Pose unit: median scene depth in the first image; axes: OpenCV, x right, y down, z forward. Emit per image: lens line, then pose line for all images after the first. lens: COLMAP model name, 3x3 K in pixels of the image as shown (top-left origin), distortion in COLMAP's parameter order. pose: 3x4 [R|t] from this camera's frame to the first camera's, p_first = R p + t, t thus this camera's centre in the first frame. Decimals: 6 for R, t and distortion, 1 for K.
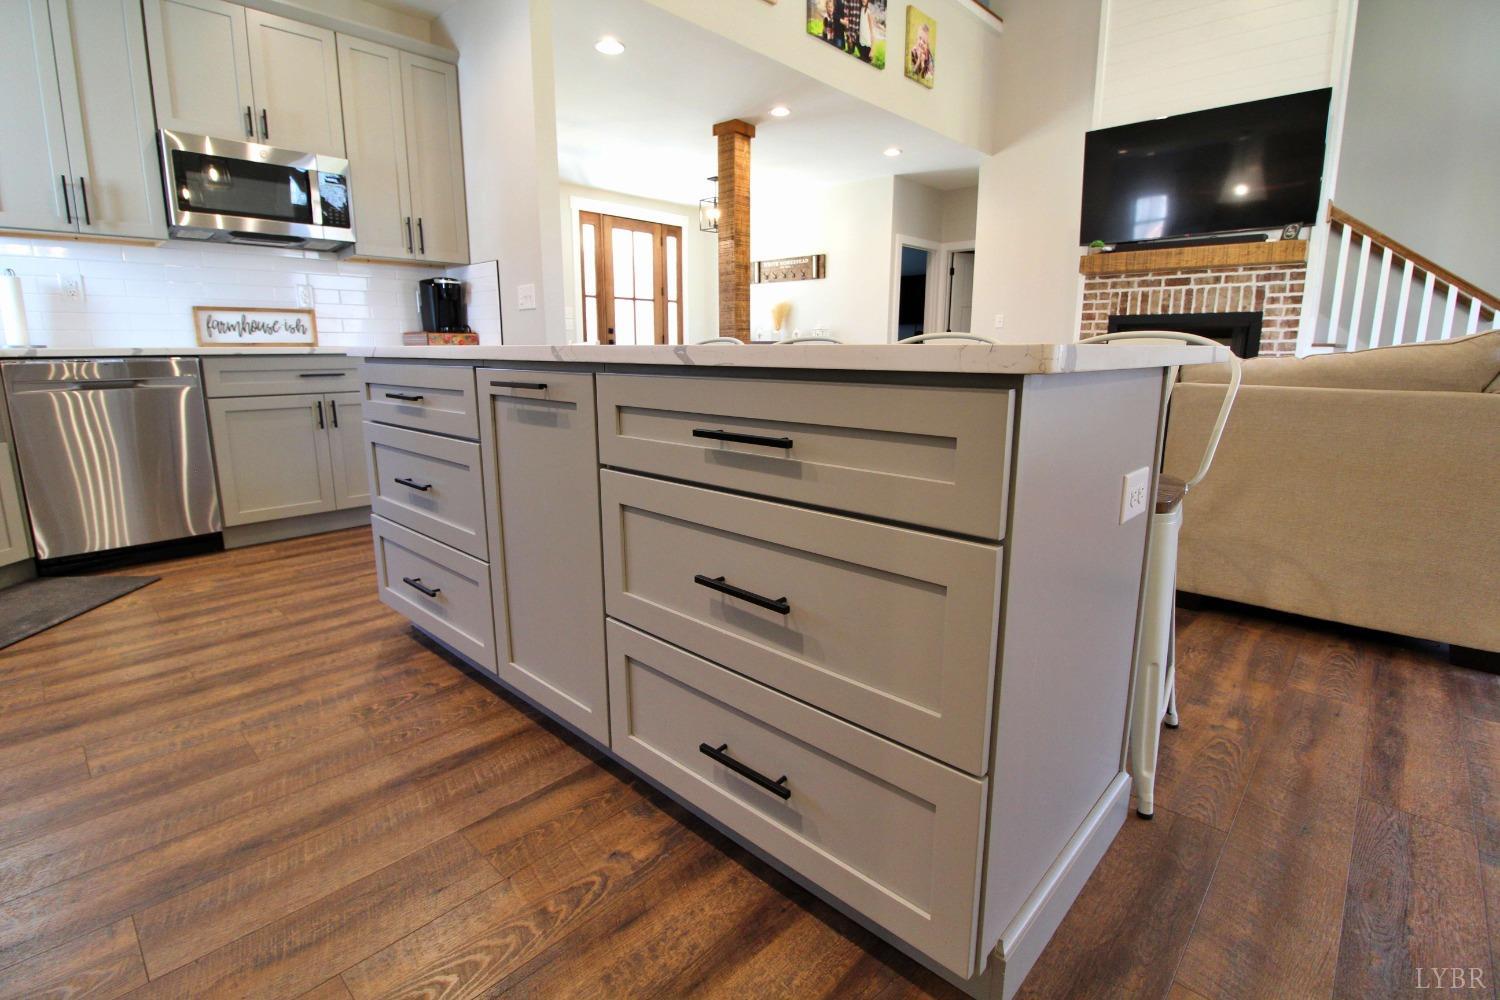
lens RADIAL K [[696.3, 0, 747.9], [0, 696.3, 482.3], [0, 0, 1]] dist [0.007399, -0.018494]
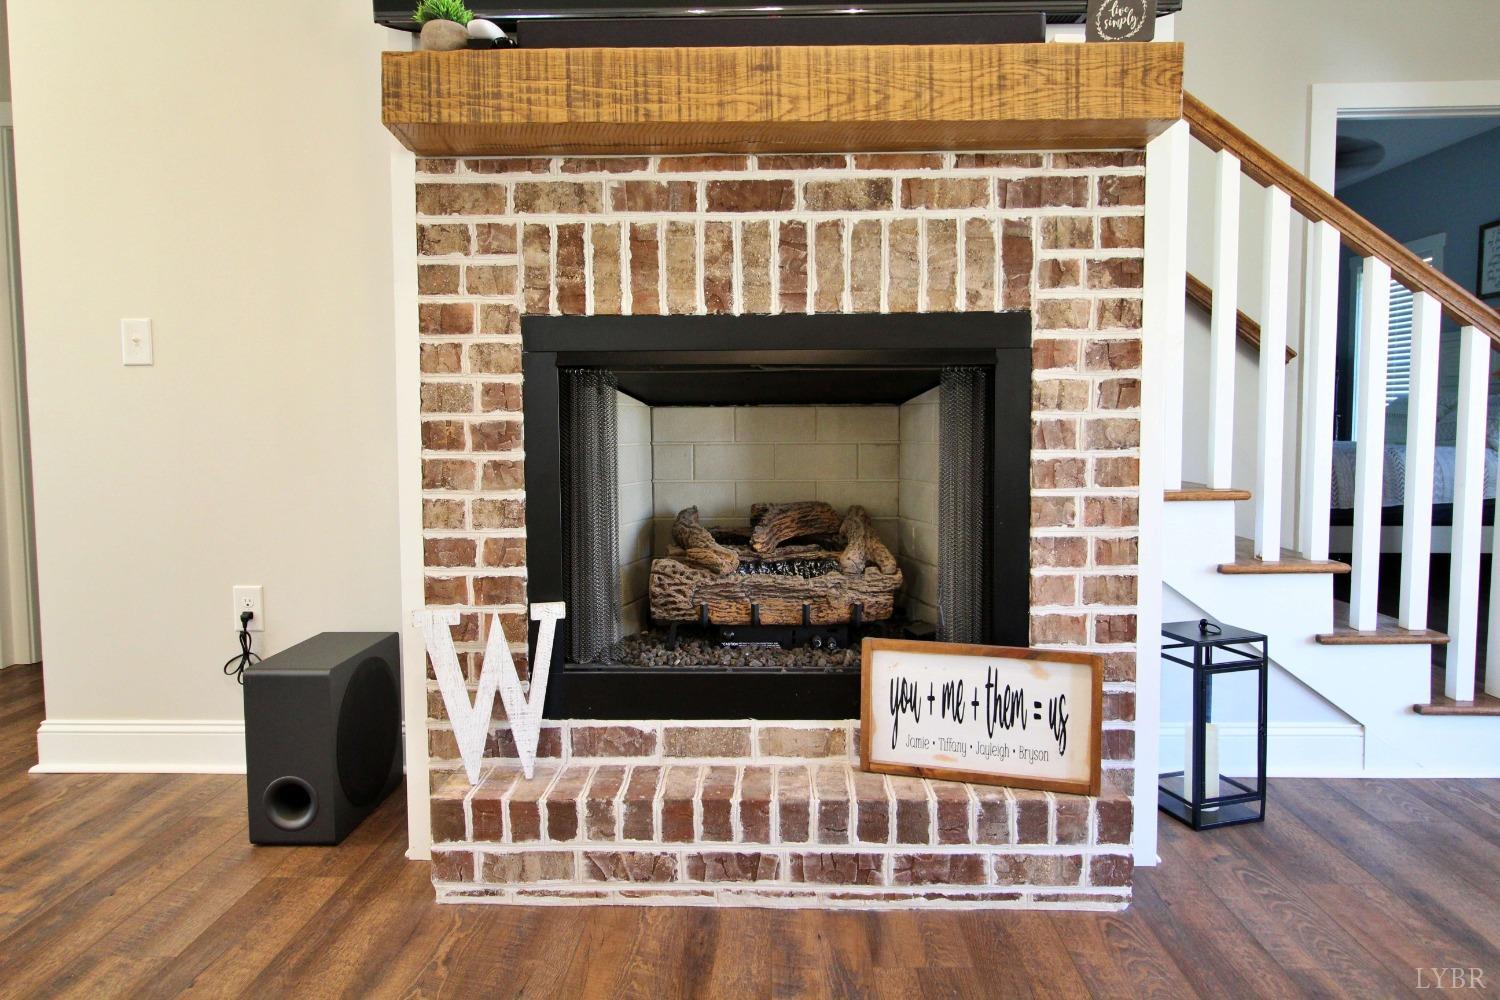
lens RADIAL K [[968.6, 0, 750.3], [0, 968.6, 479.5], [0, 0, 1]] dist [0.003888, -0.001323]
pose [[0.744260, -0.049910, 0.666023, 0.394228], [0.132975, 0.988313, -0.074534, -0.165377], [-0.654519, 0.144037, 0.742198, 0.796283]]
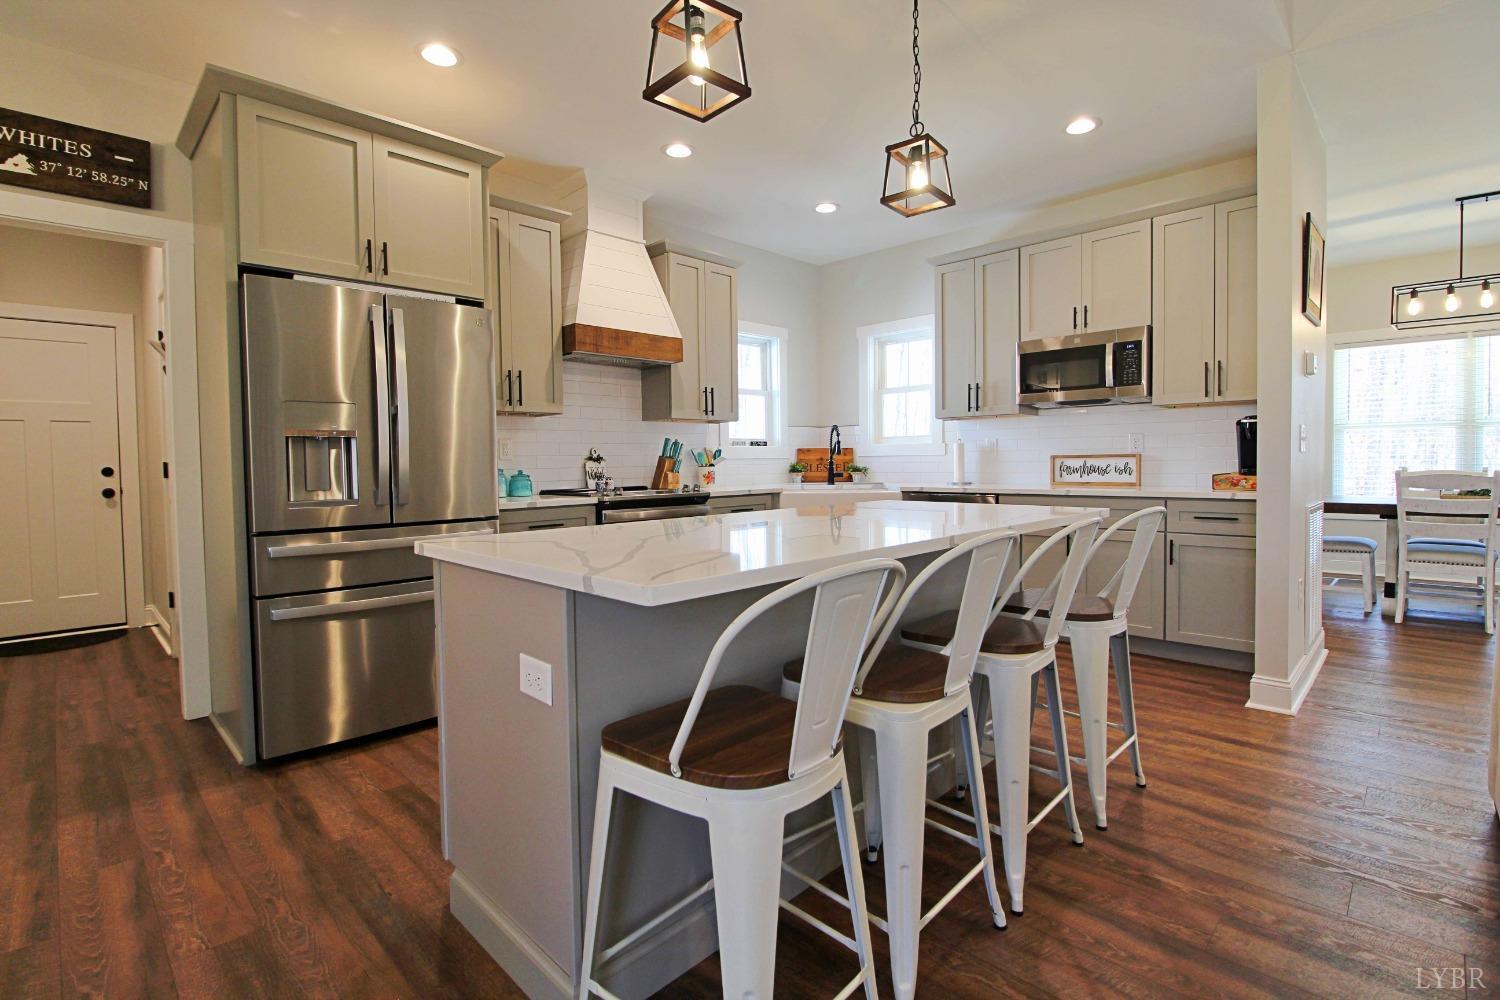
lens RADIAL K [[694.7, 0, 749.3], [0, 694.7, 485.0], [0, 0, 1]] dist [0.000230, -0.012424]
pose [[-0.022768, 0.033529, -0.999178, 0.389060], [-0.177260, 0.983467, 0.037041, -0.094311], [0.983901, 0.177957, -0.016448, 0.296116]]
